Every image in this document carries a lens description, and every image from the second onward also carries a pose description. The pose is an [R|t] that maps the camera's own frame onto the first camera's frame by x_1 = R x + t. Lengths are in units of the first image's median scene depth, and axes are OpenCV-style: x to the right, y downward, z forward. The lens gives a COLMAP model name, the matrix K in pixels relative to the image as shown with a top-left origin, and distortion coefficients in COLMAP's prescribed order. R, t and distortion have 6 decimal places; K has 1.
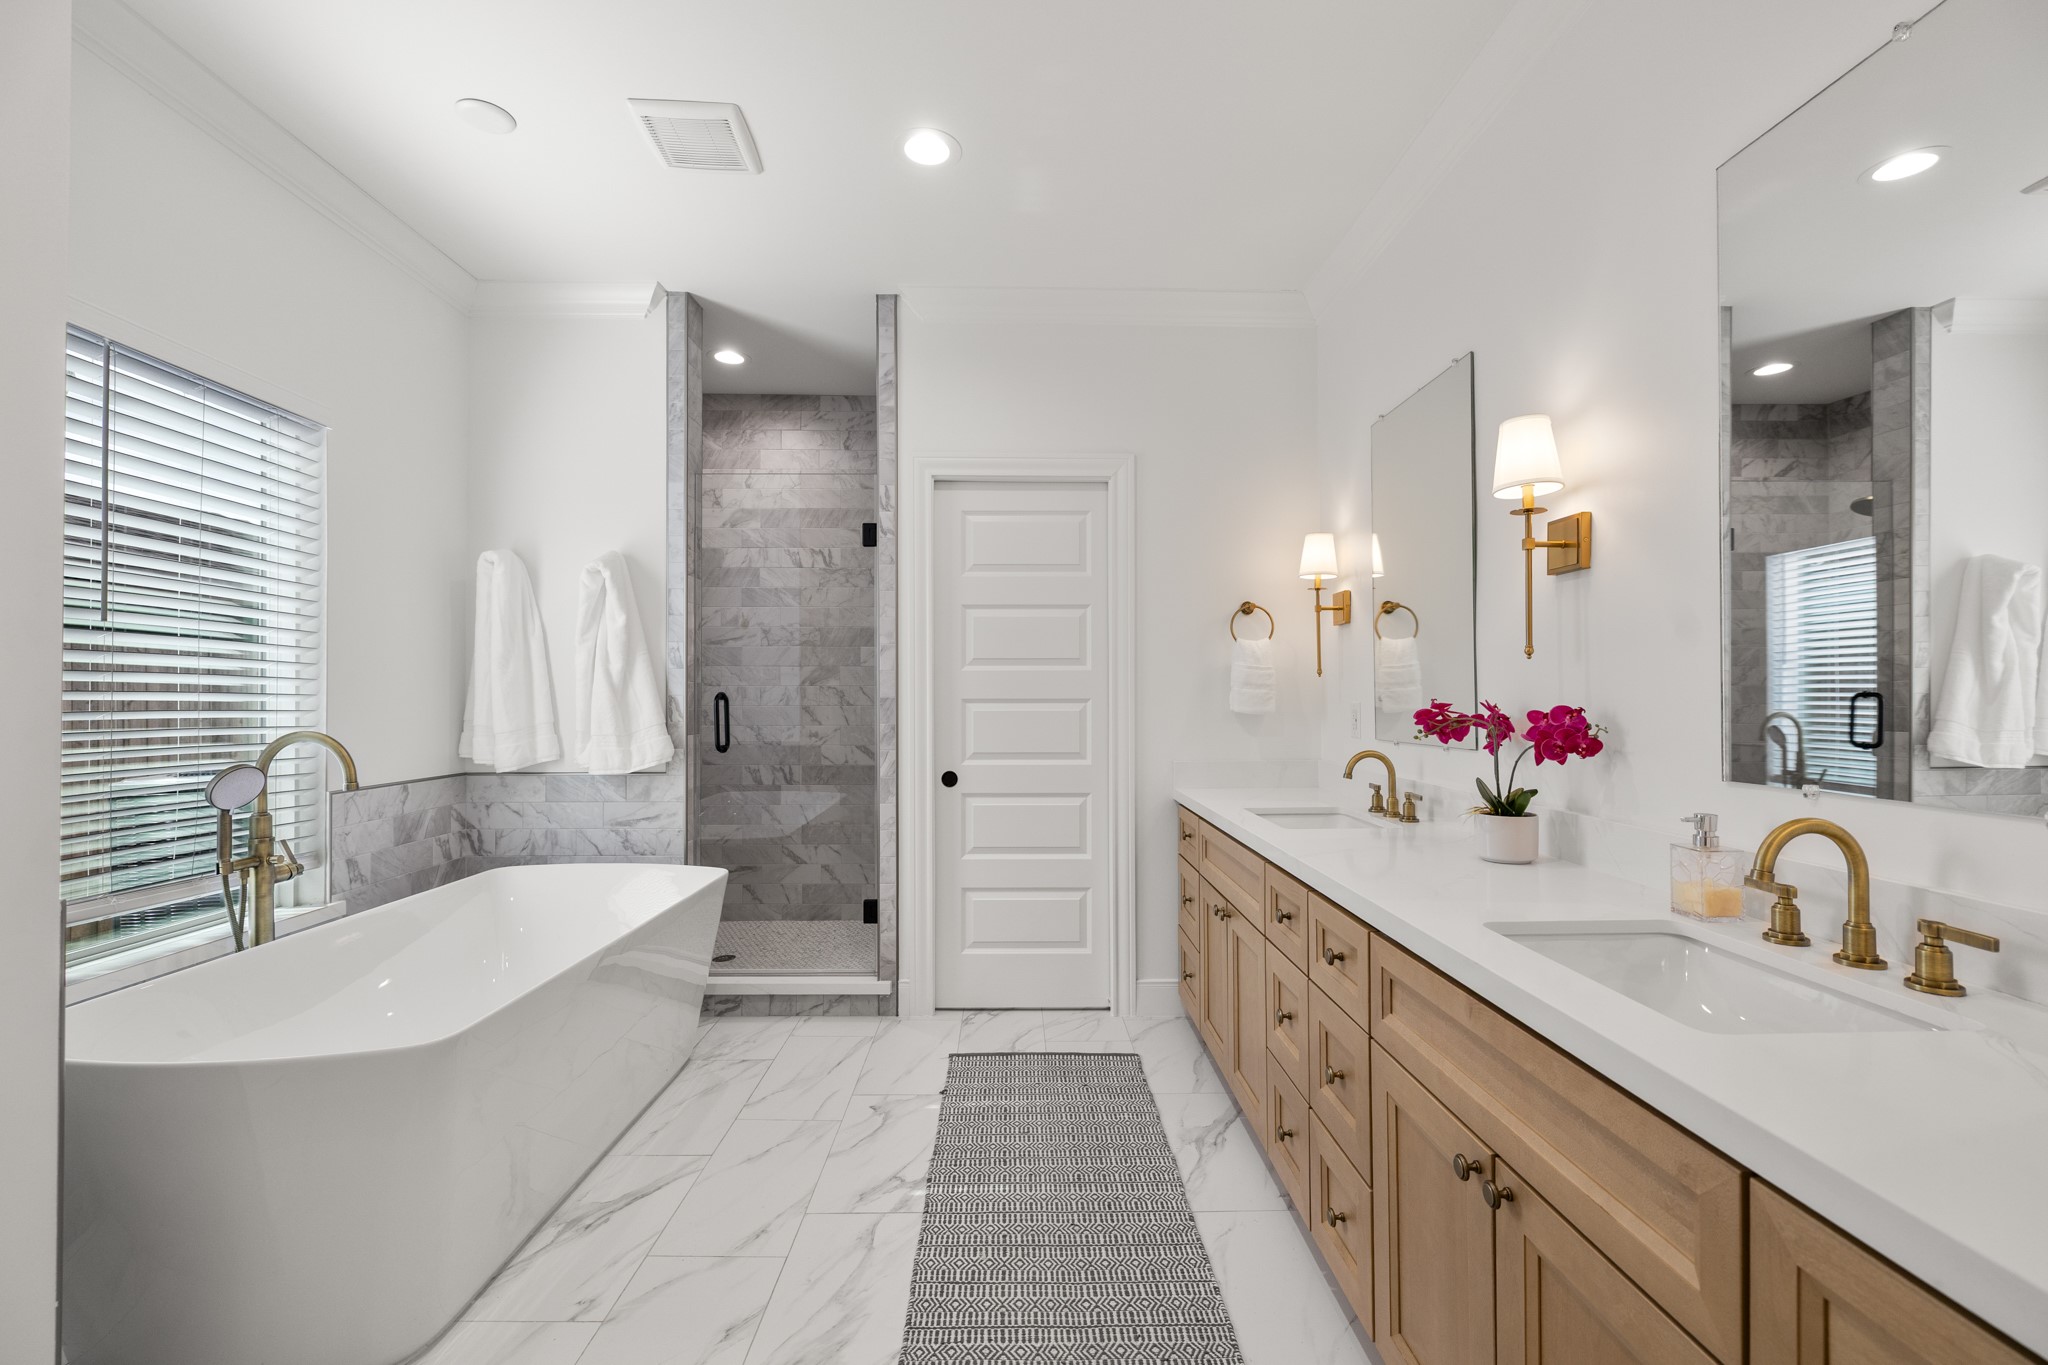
lens RADIAL K [[868.7, 0, 1032.3], [0, 868.7, 695.4], [0, 0, 1]] dist [-0.000567, -0.000666]
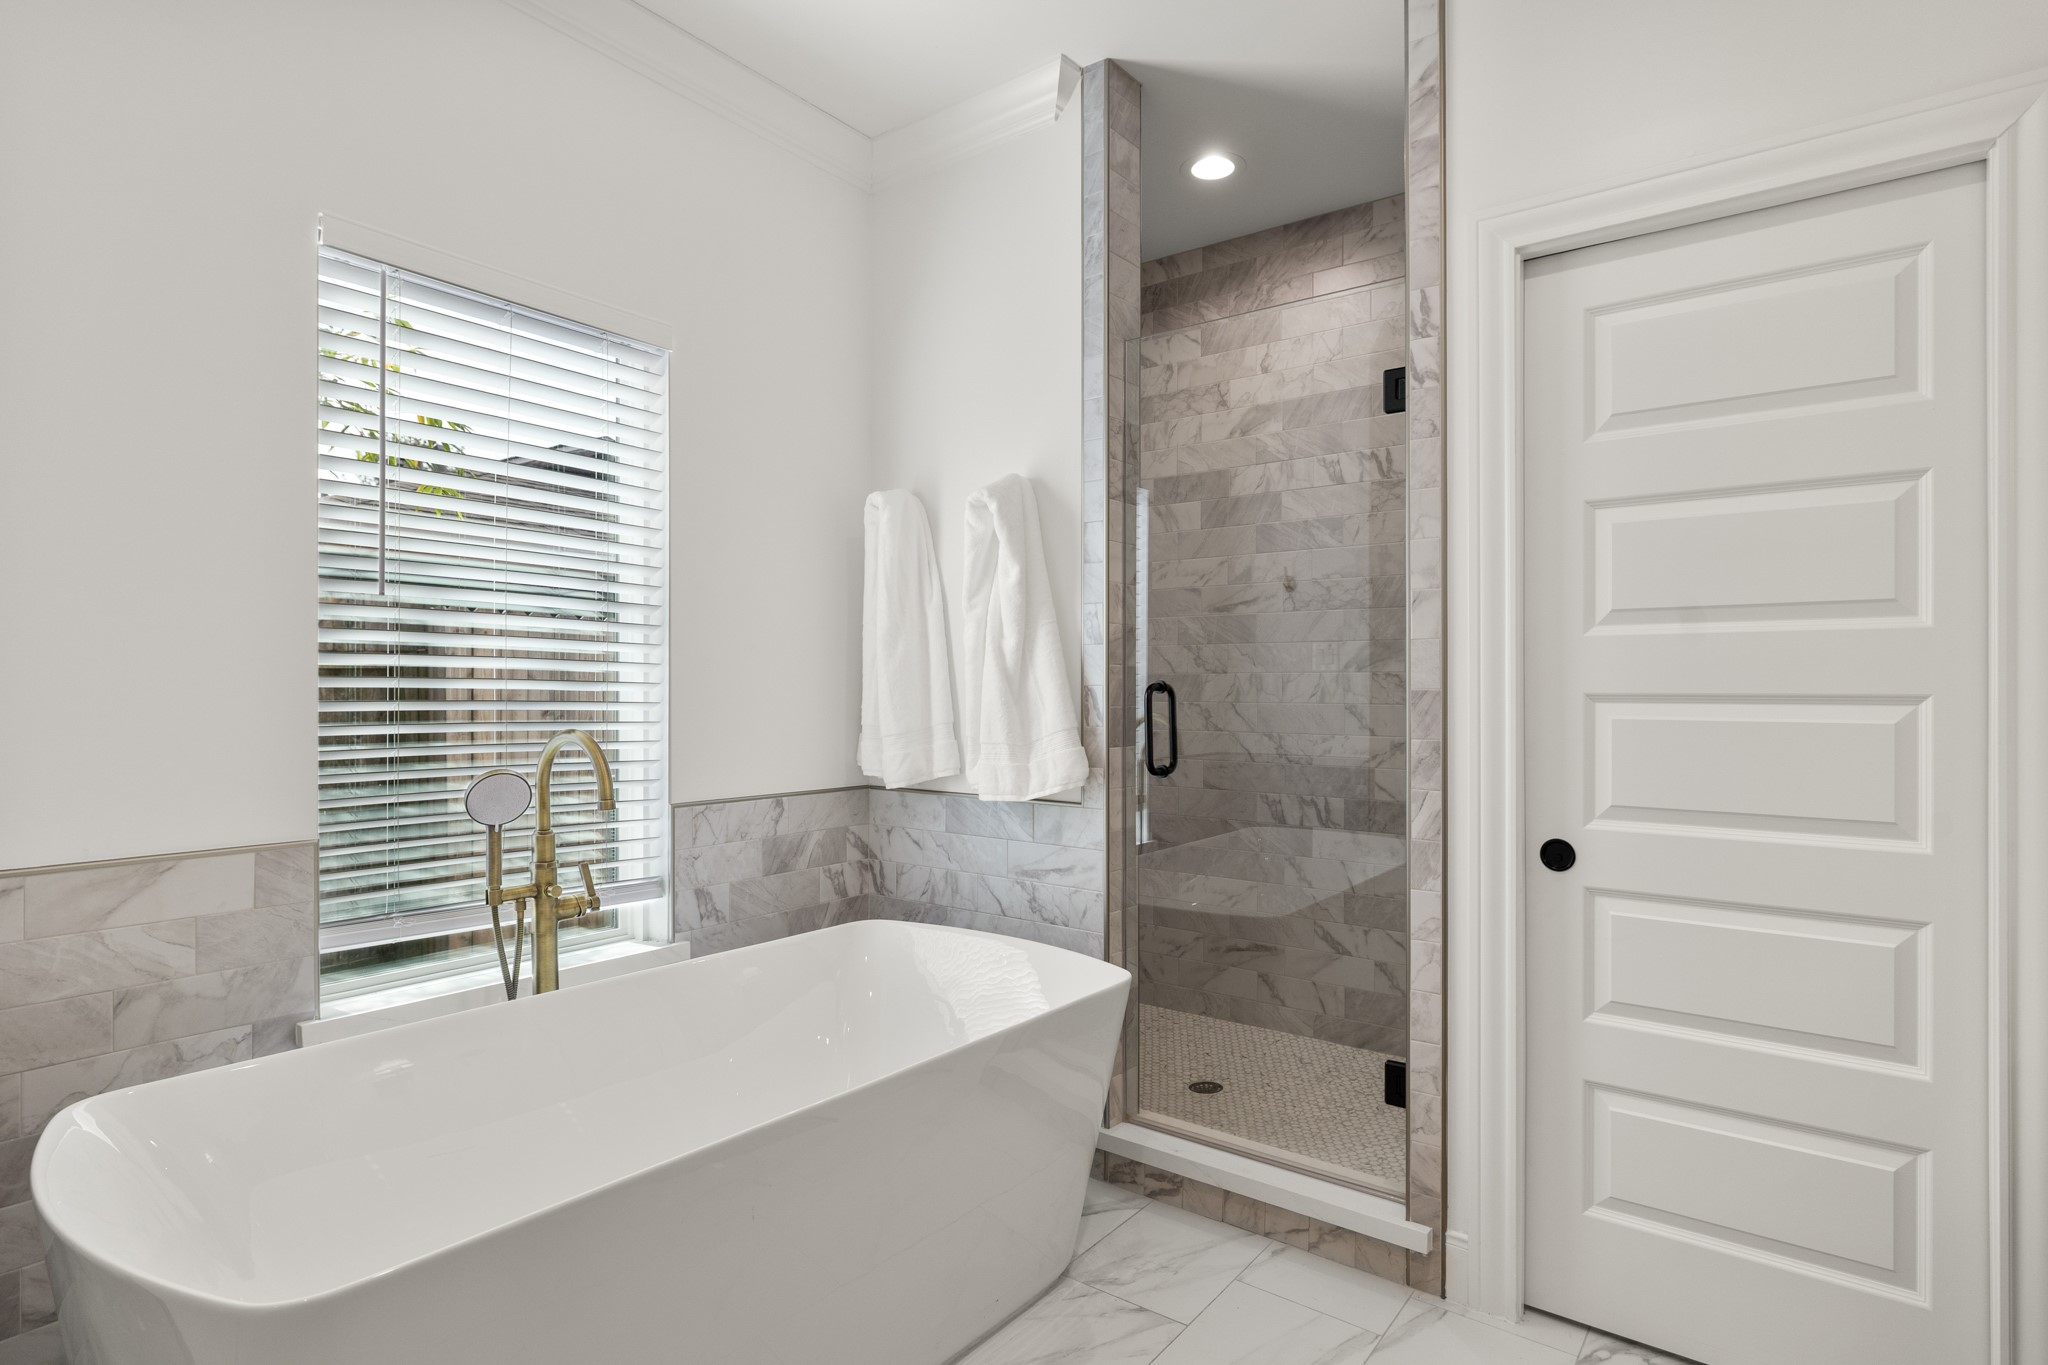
lens RADIAL K [[1064.9, 0, 1026.2], [0, 1064.9, 687.2], [0, 0, 1]] dist [-0.001948, 0.000477]
pose [[0.783174, 0.002204, -0.621799, 0.046373], [-0.003402, 0.999994, -0.000739, 0.001868], [0.621793, 0.002694, 0.783177, 0.345326]]
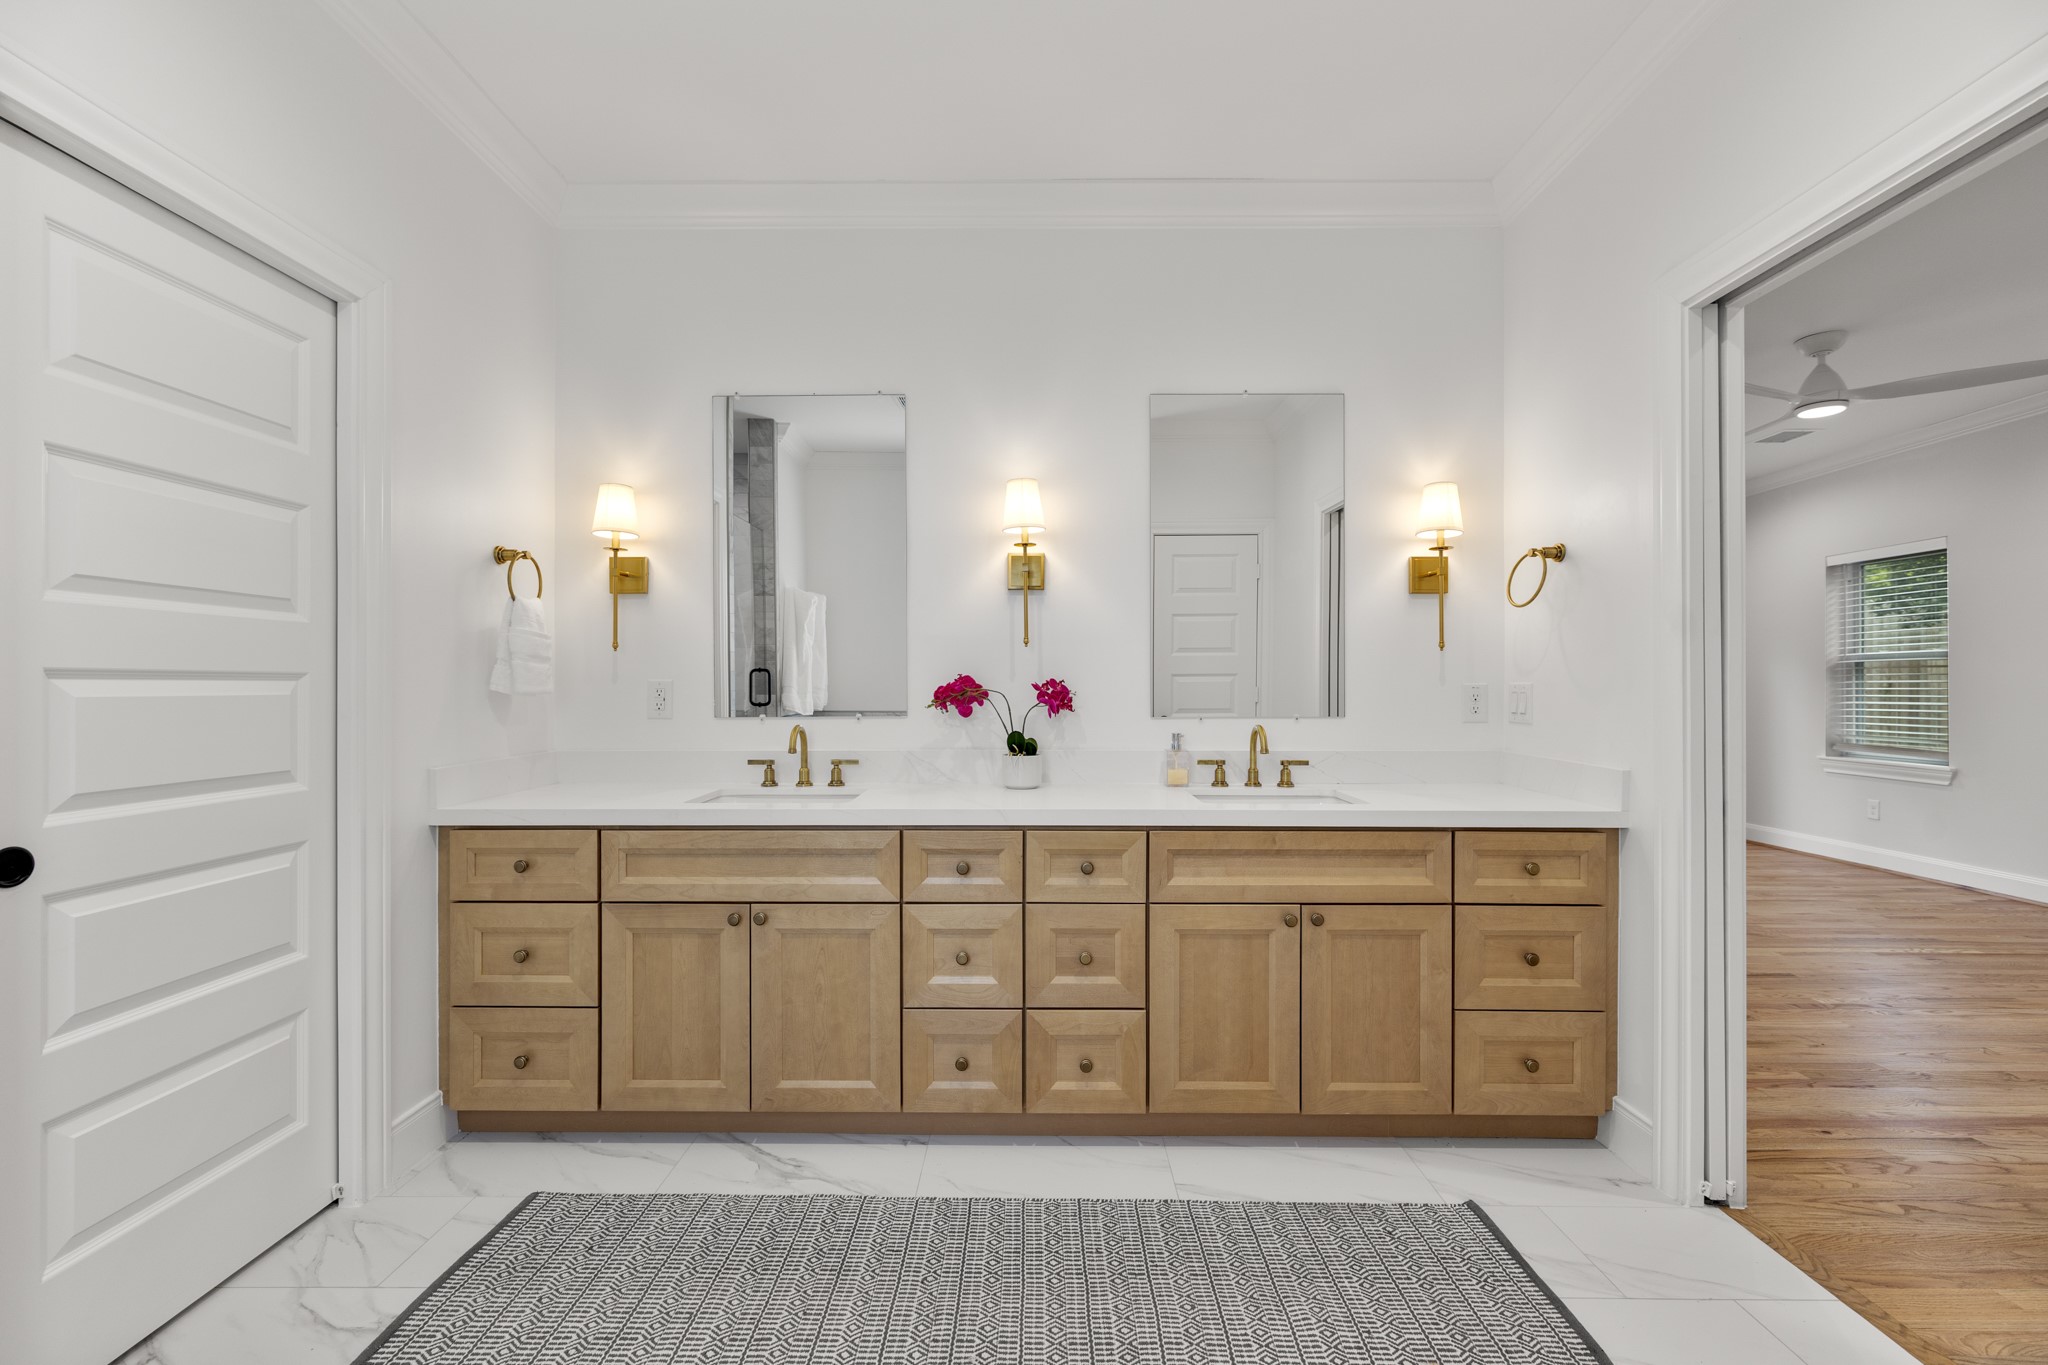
lens RADIAL K [[879.2, 0, 1024.0], [0, 879.2, 682.5], [0, 0, 1]] dist [0.000837, 0.000110]
pose [[0.037276, 0.002561, 0.999302, -0.501865], [0.000126, 0.999997, -0.002568, 0.012160], [-0.999305, 0.000222, 0.037275, 0.529731]]
